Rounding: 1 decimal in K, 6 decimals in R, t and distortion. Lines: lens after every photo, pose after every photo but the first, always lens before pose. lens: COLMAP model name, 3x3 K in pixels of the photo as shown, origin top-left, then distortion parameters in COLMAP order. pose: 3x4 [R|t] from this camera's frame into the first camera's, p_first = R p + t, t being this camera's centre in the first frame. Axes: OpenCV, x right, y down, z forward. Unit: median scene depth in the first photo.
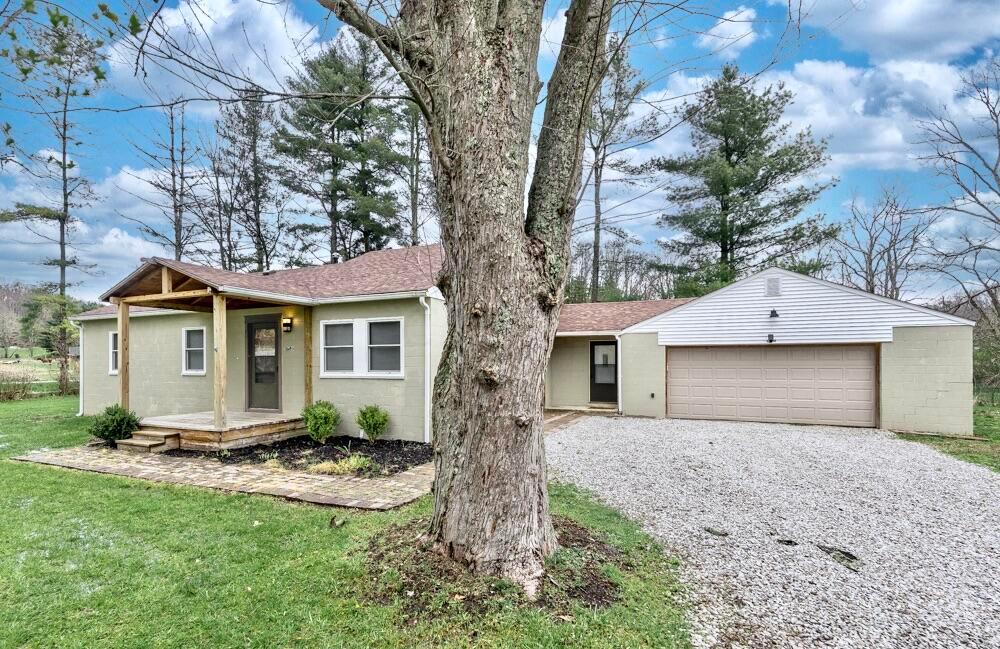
lens RADIAL K [[490.9, 0, 446.4], [0, 490.9, 359.6], [0, 0, 1]] dist [0.005041, 0.000198]
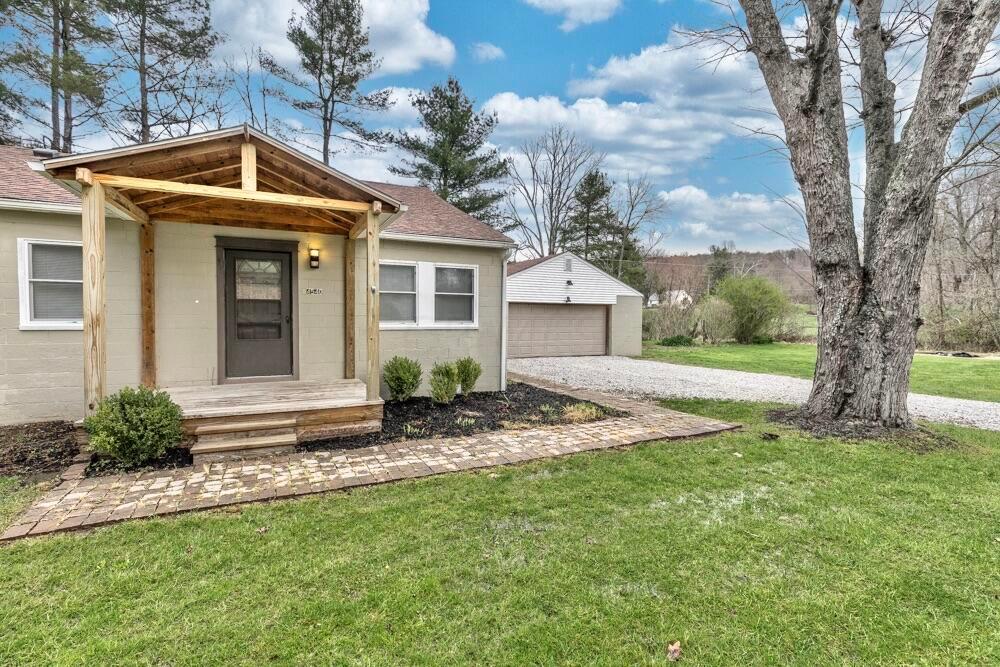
lens RADIAL K [[486.4, 0, 458.2], [0, 486.4, 331.8], [0, 0, 1]] dist [-0.000712, -0.000088]
pose [[0.618318, -0.017508, 0.785733, -0.604486], [-0.016478, 0.999243, 0.035232, 0.007522], [-0.785755, -0.034732, 0.617561, 0.300050]]
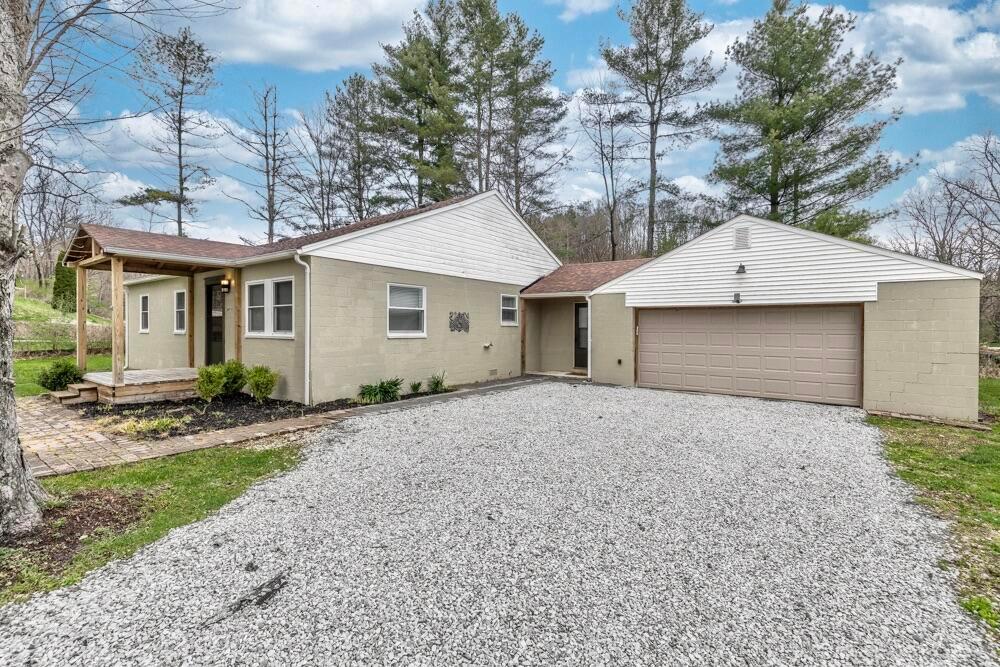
lens RADIAL K [[457.1, 0, 500.0], [0, 457.1, 333.5], [0, 0, 1]] dist [0.002206, 0.000189]
pose [[0.983489, 0.010354, -0.180670, 0.341612], [-0.006782, 0.999769, 0.020376, 0.004339], [0.180839, -0.018814, 0.983333, 0.120543]]
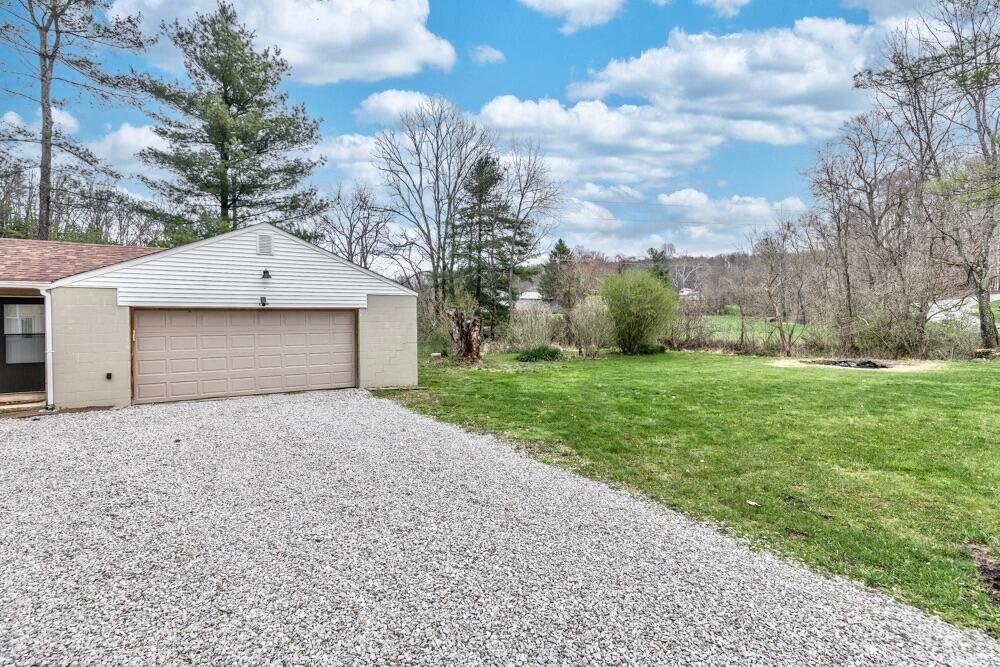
lens RADIAL K [[467.3, 0, 499.5], [0, 467.3, 326.0], [0, 0, 1]] dist [0.002956, 0.000441]
pose [[0.526095, -0.009478, 0.850373, 0.136003], [0.005765, 0.999955, 0.007579, -0.001670], [-0.850406, 0.000915, 0.526126, 0.156721]]
